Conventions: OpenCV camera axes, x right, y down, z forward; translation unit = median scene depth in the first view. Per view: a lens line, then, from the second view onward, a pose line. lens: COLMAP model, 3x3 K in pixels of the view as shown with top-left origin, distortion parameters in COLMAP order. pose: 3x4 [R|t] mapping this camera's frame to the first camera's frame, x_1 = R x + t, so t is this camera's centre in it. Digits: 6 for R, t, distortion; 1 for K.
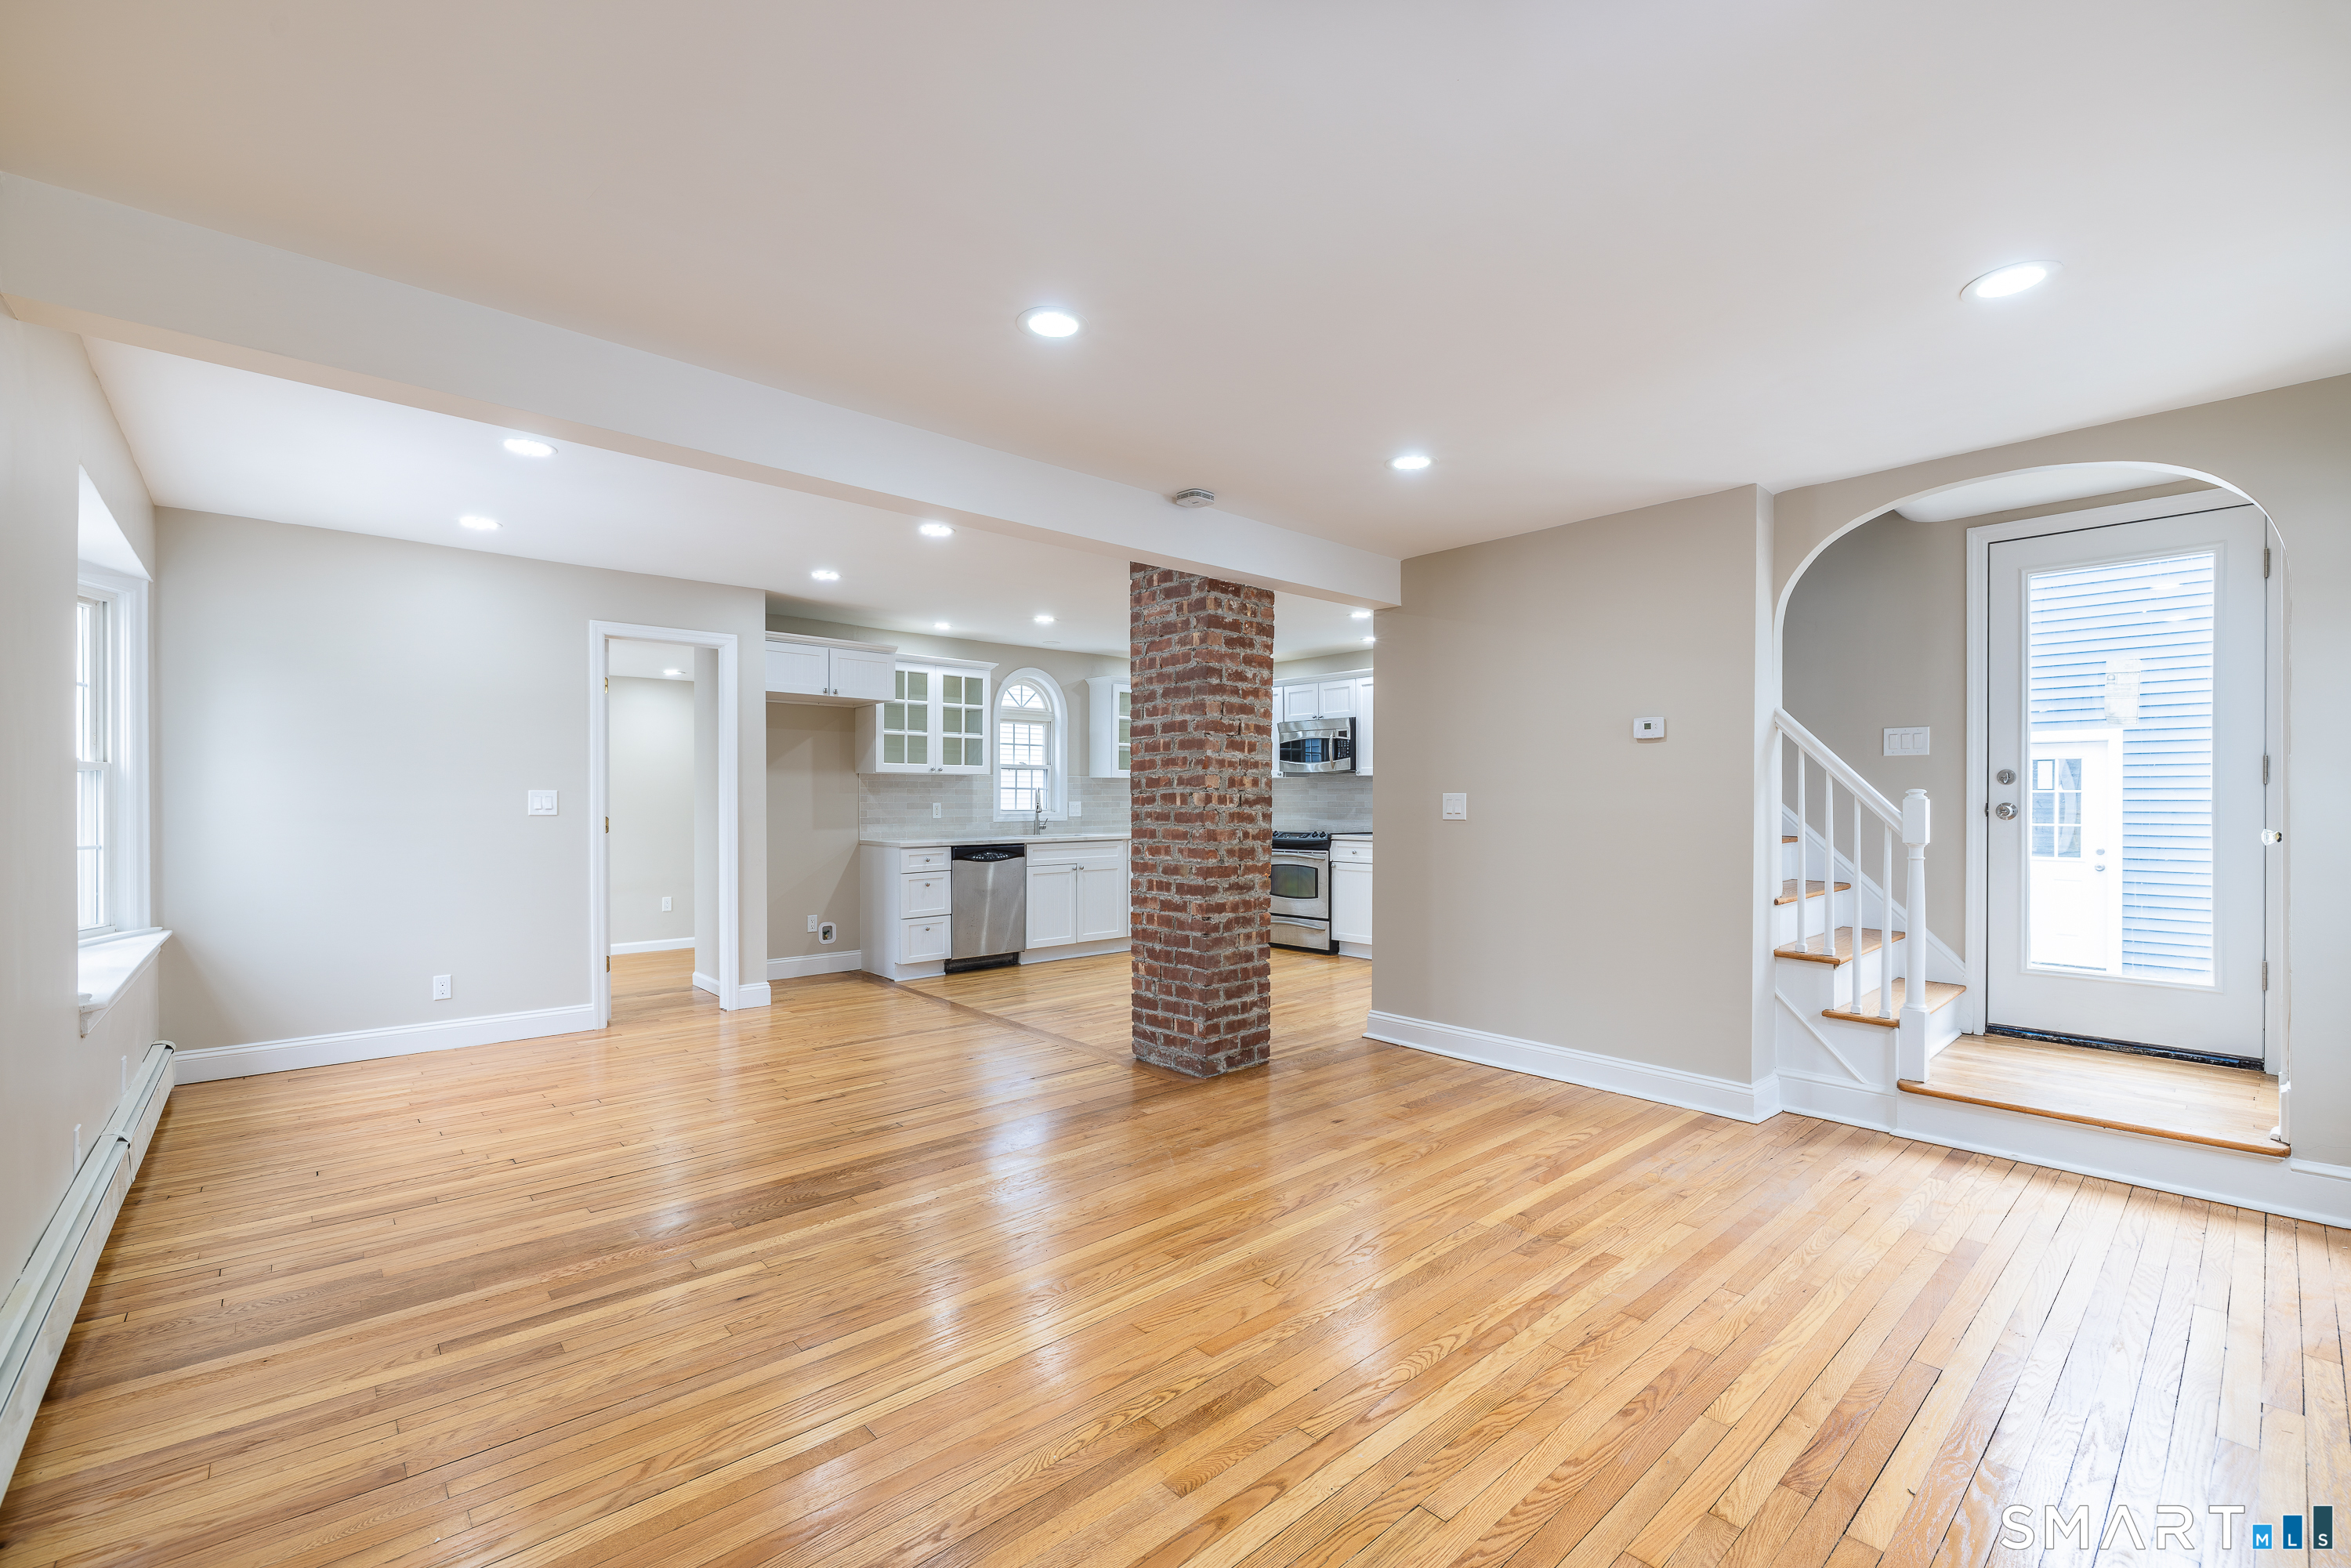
lens RADIAL K [[976.6, 0, 1161.3], [0, 976.6, 807.3], [0, 0, 1]] dist [0.000168, 0.000150]
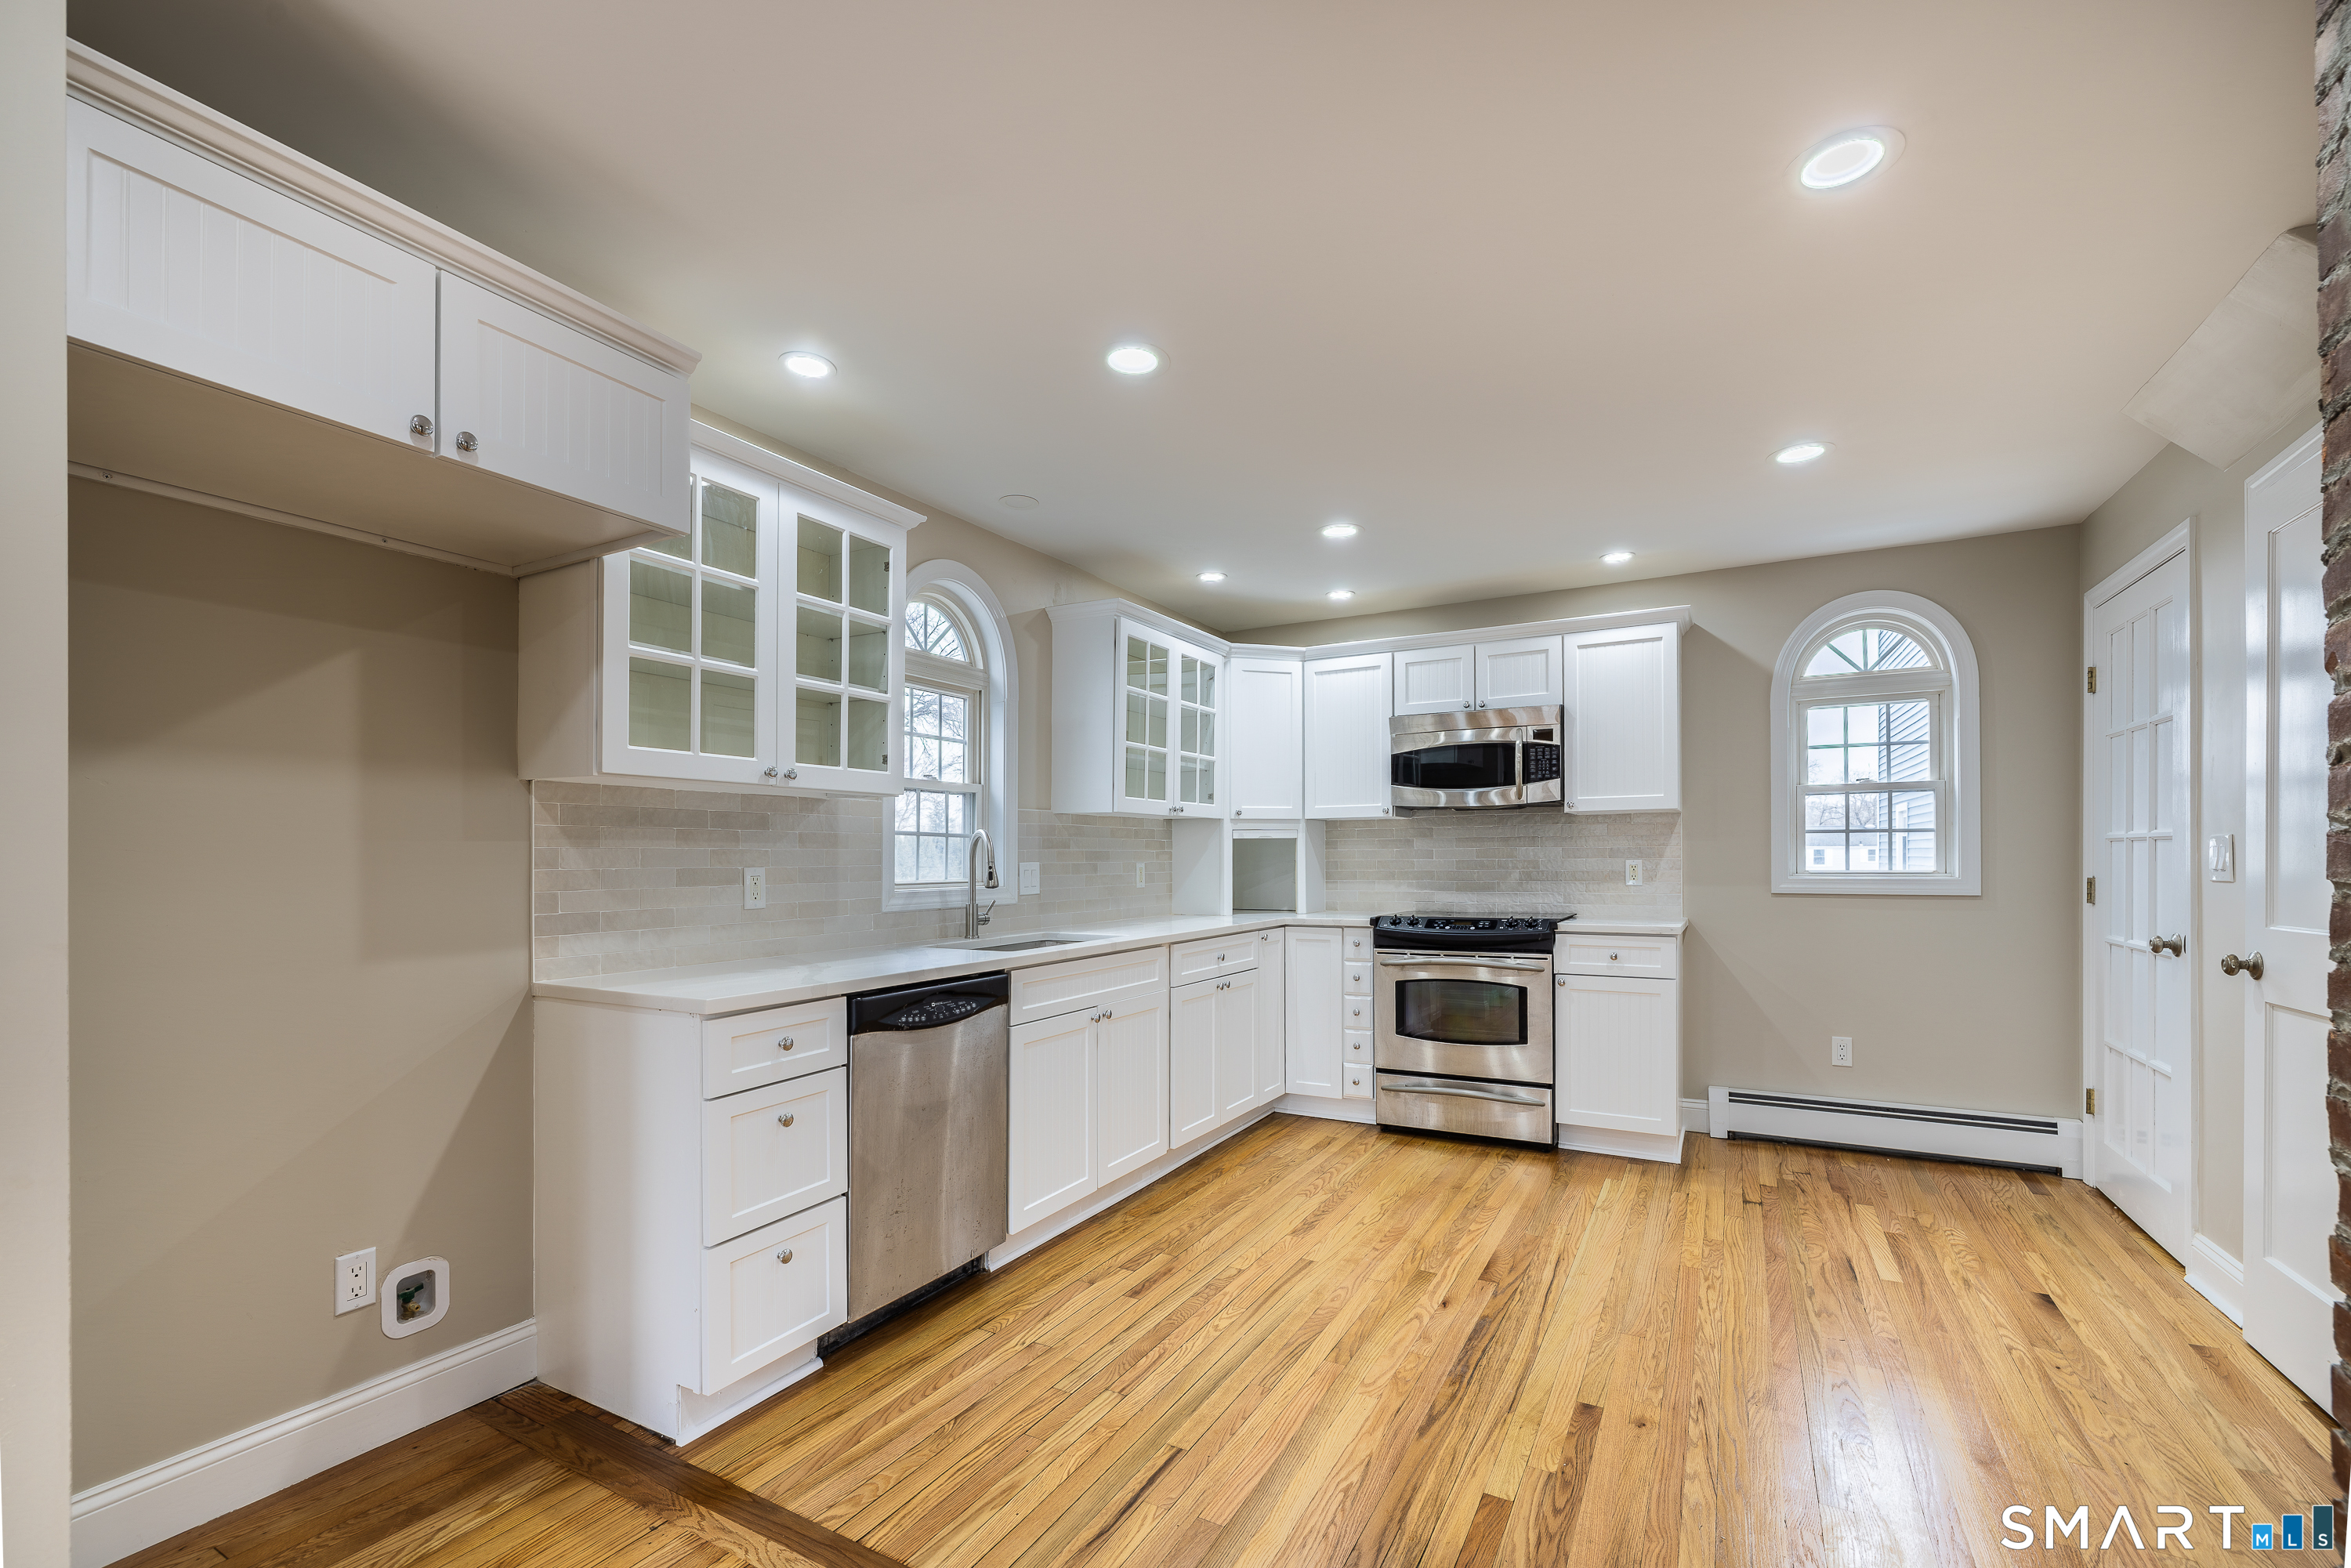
lens RADIAL K [[976.6, 0, 1136.1], [0, 976.6, 865.1], [0, 0, 1]] dist [0.000168, 0.000150]
pose [[0.968283, -0.010018, 0.249654, -0.292086], [0.011508, 0.999924, -0.004512, -0.004473], [-0.249590, 0.007242, 0.968325, 0.936299]]
